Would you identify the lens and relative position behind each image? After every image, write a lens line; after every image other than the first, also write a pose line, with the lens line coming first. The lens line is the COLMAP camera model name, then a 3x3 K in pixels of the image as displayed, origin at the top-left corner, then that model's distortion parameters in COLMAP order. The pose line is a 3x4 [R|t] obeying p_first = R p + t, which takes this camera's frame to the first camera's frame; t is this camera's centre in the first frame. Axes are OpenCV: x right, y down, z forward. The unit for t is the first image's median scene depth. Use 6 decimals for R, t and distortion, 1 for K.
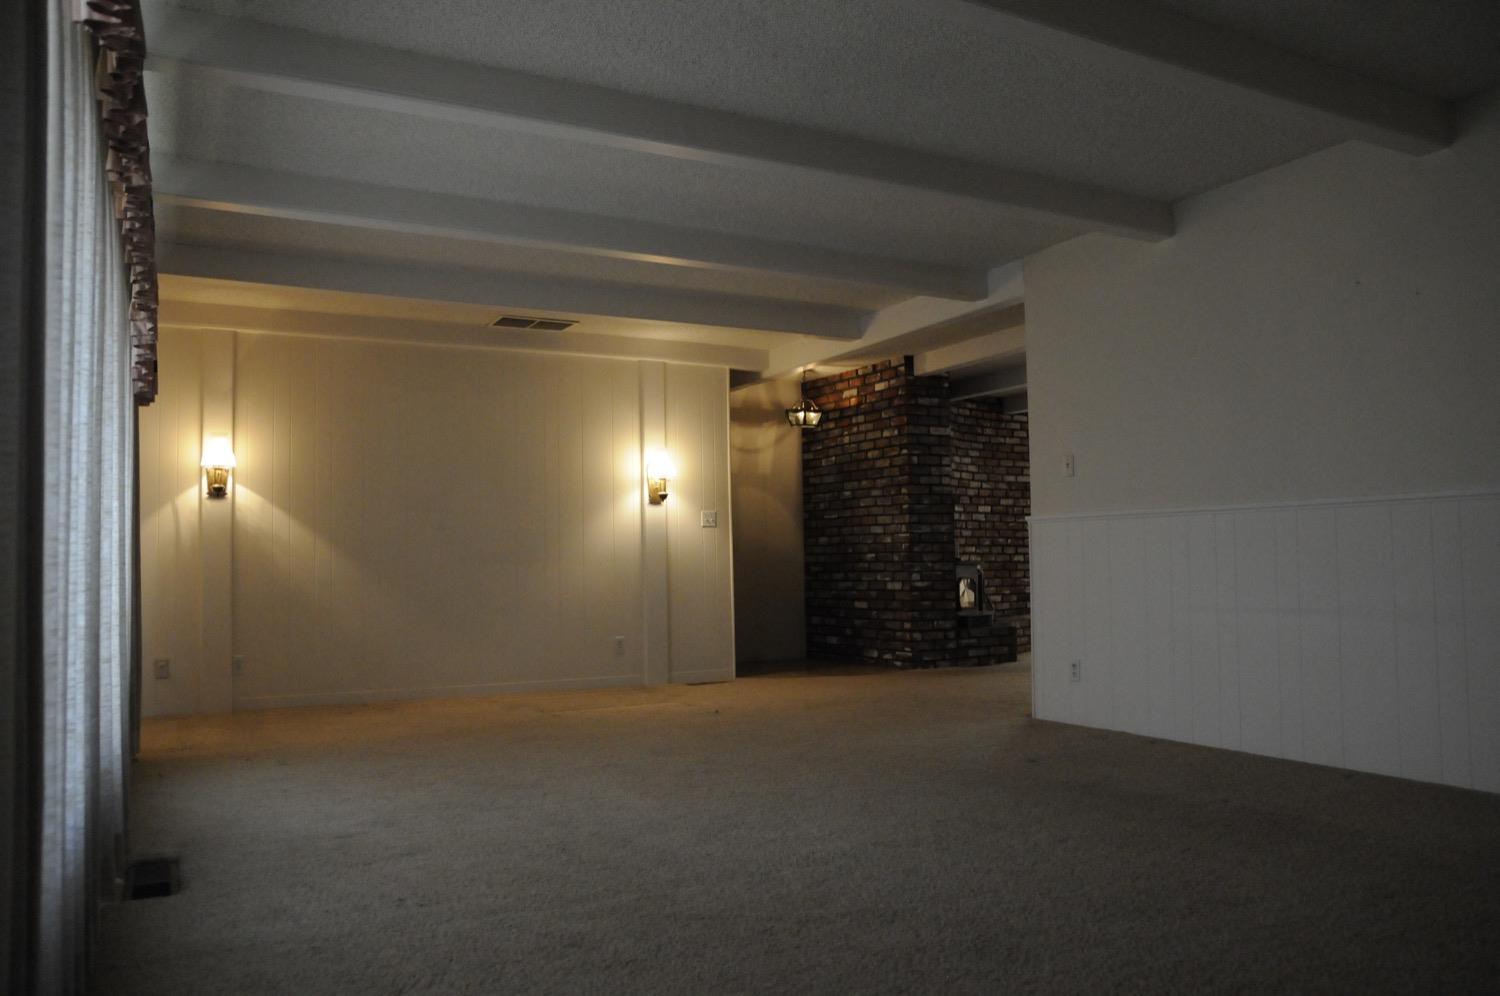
lens RADIAL K [[1090.8, 0, 741.3], [0, 1090.8, 516.6], [0, 0, 1]] dist [-0.133903, 0.104310]
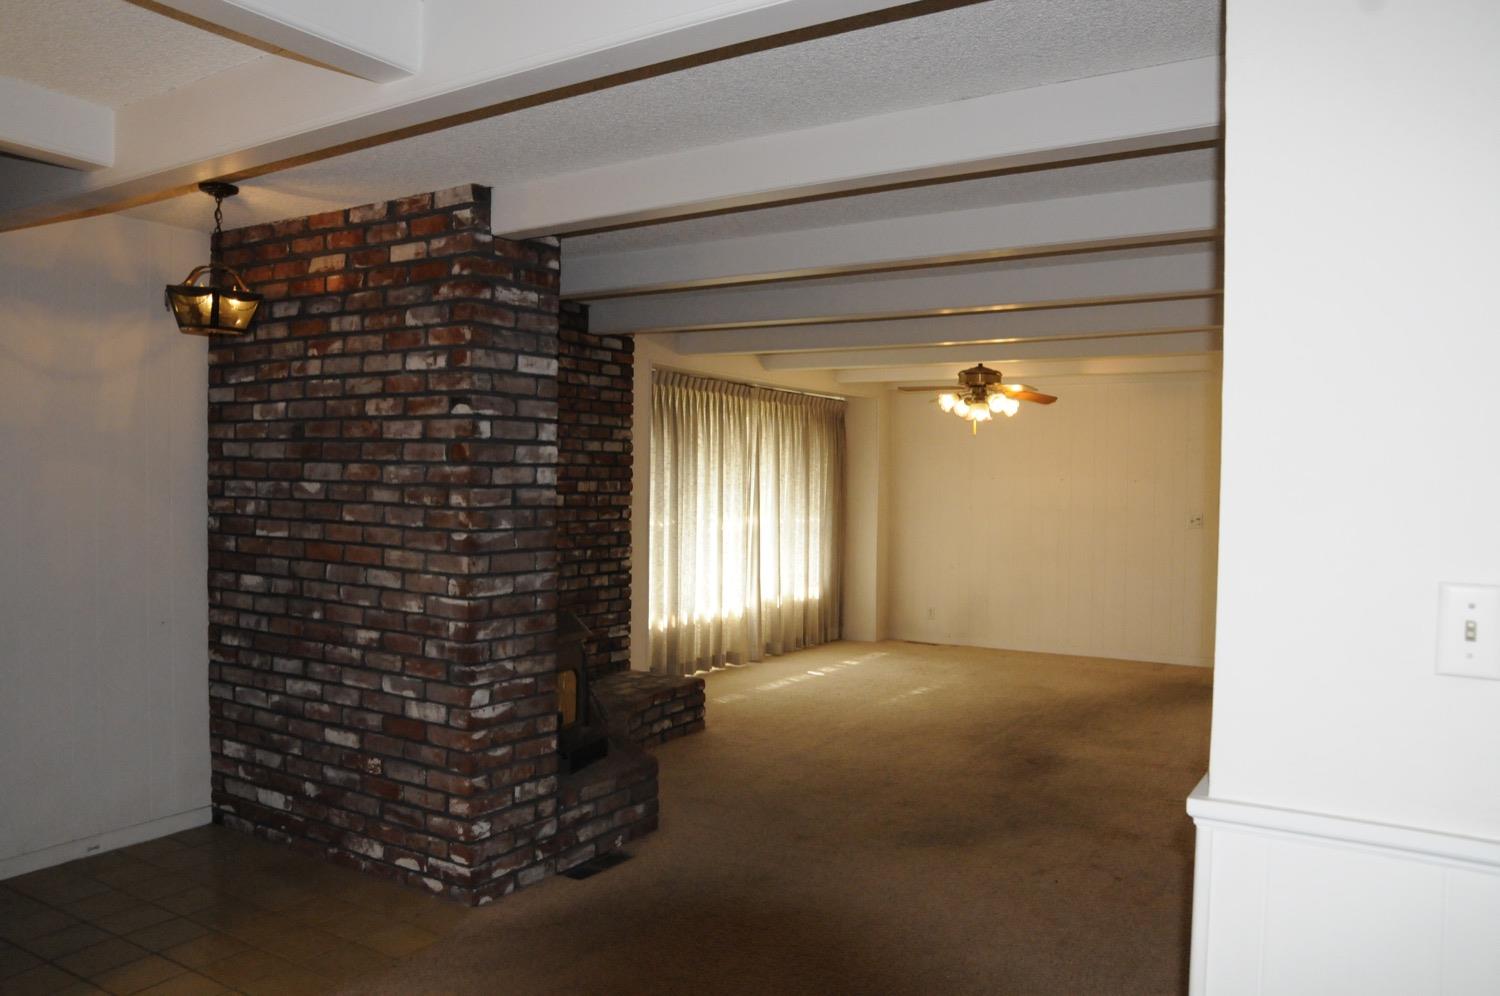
lens RADIAL K [[1097.6, 0, 739.5], [0, 1097.6, 503.9], [0, 0, 1]] dist [-0.134108, 0.115702]
pose [[0.870564, 0.014641, 0.491837, 0.033142], [-0.047685, 0.997363, 0.054713, -0.048604], [-0.489739, -0.071084, 0.868967, 0.541722]]
